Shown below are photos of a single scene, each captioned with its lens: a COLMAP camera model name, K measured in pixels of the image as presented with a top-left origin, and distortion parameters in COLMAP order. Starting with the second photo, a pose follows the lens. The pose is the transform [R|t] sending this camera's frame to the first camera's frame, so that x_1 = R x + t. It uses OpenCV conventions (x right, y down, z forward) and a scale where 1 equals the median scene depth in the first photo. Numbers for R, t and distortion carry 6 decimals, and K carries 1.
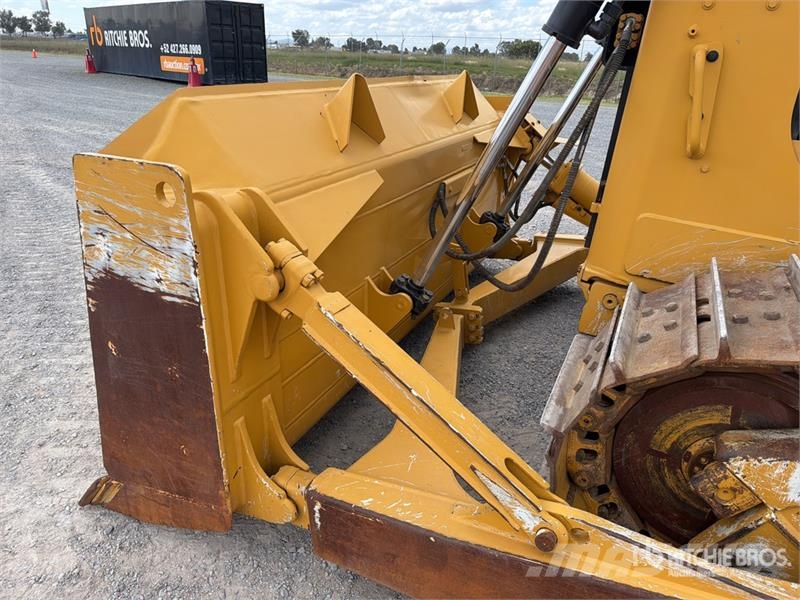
lens RADIAL K [[565.0, 0, 400.5], [0, 565.0, 302.1], [0, 0, 1]] dist [0.074213, -0.096489]
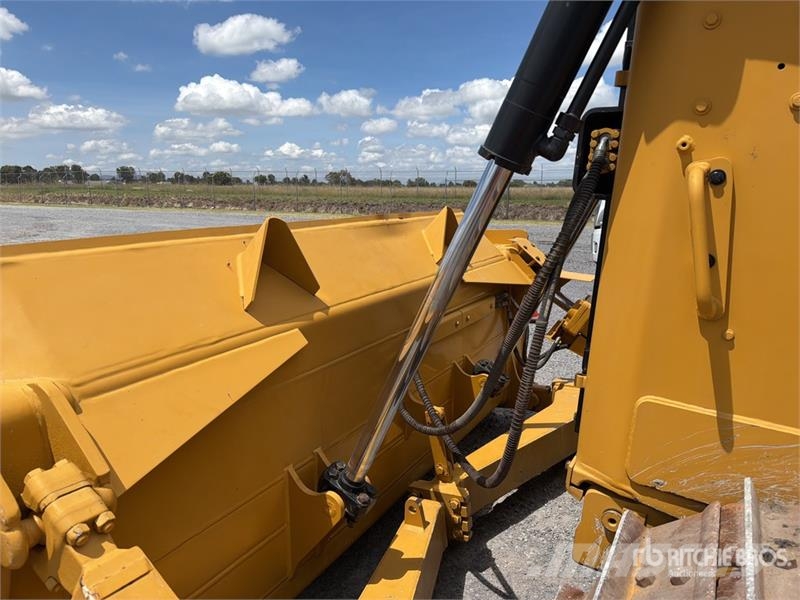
lens RADIAL K [[558.2, 0, 400.6], [0, 558.2, 317.7], [0, 0, 1]] dist [0.060498, -0.094399]
pose [[0.996027, -0.022751, -0.086091, 0.207712], [0.005918, 0.981584, -0.190939, -0.127477], [0.088850, 0.189671, 0.977819, 0.320801]]
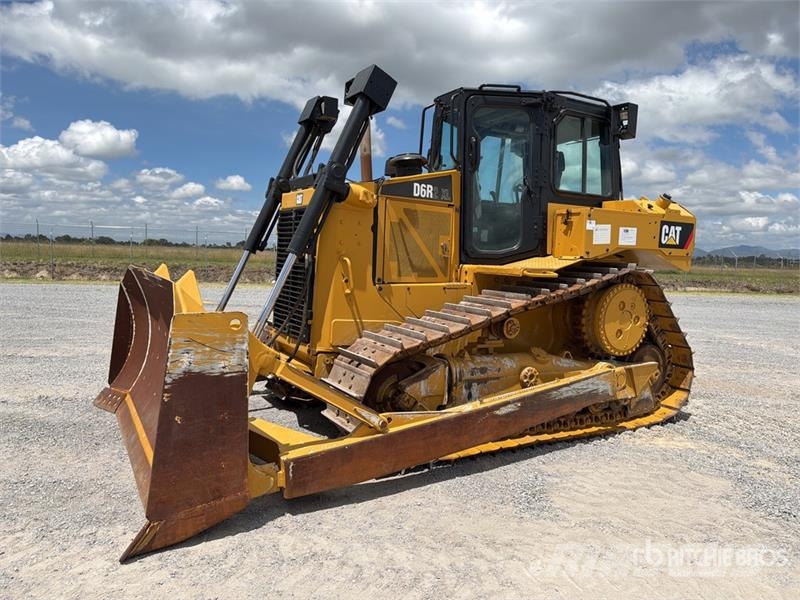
lens RADIAL K [[558.8, 0, 402.4], [0, 558.8, 303.3], [0, 0, 1]] dist [0.167447, -0.342934]
pose [[0.568741, -0.092683, 0.817278, -1.427774], [0.320605, 0.940021, -0.116505, 0.159848], [-0.757460, 0.328285, 0.564344, -0.617577]]
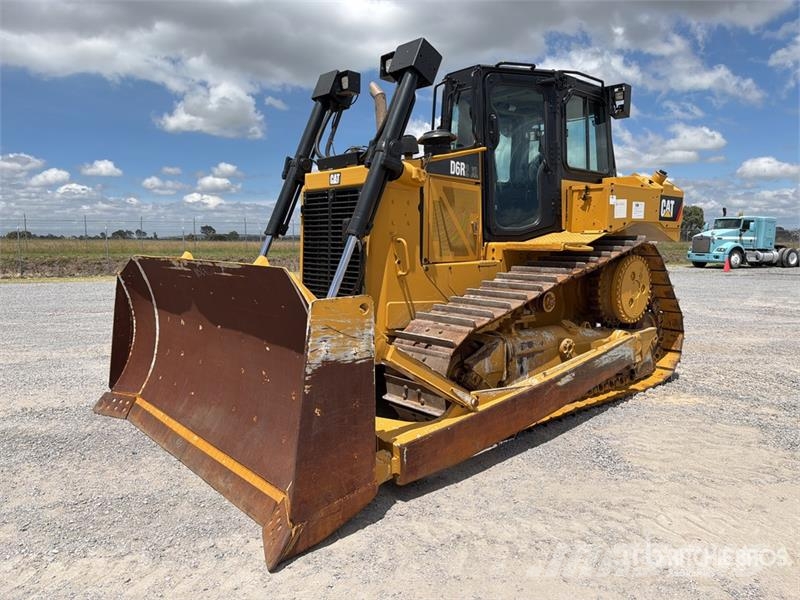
lens RADIAL K [[558.8, 0, 402.4], [0, 558.8, 303.3], [0, 0, 1]] dist [0.167447, -0.342934]
pose [[0.404364, -0.141647, 0.903563, -1.744010], [0.380934, 0.924248, -0.025587, -0.073897], [-0.831492, 0.354544, 0.427691, -0.037792]]
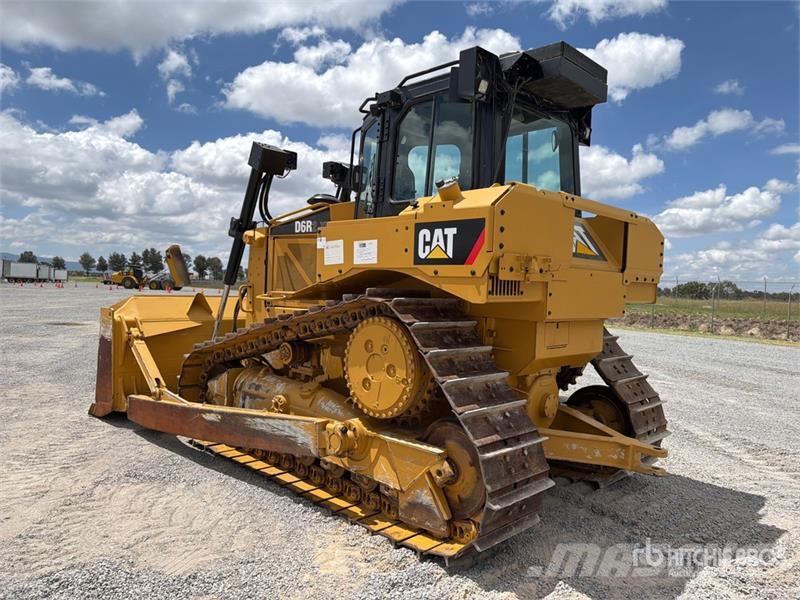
lens RADIAL K [[560.9, 0, 400.2], [0, 560.9, 306.8], [0, 0, 1]] dist [0.132314, -0.206651]
pose [[0.939960, 0.004061, -0.341260, 2.501069], [-0.134034, 0.923980, -0.358185, 0.808725], [0.313862, 0.382420, 0.869048, -1.696875]]
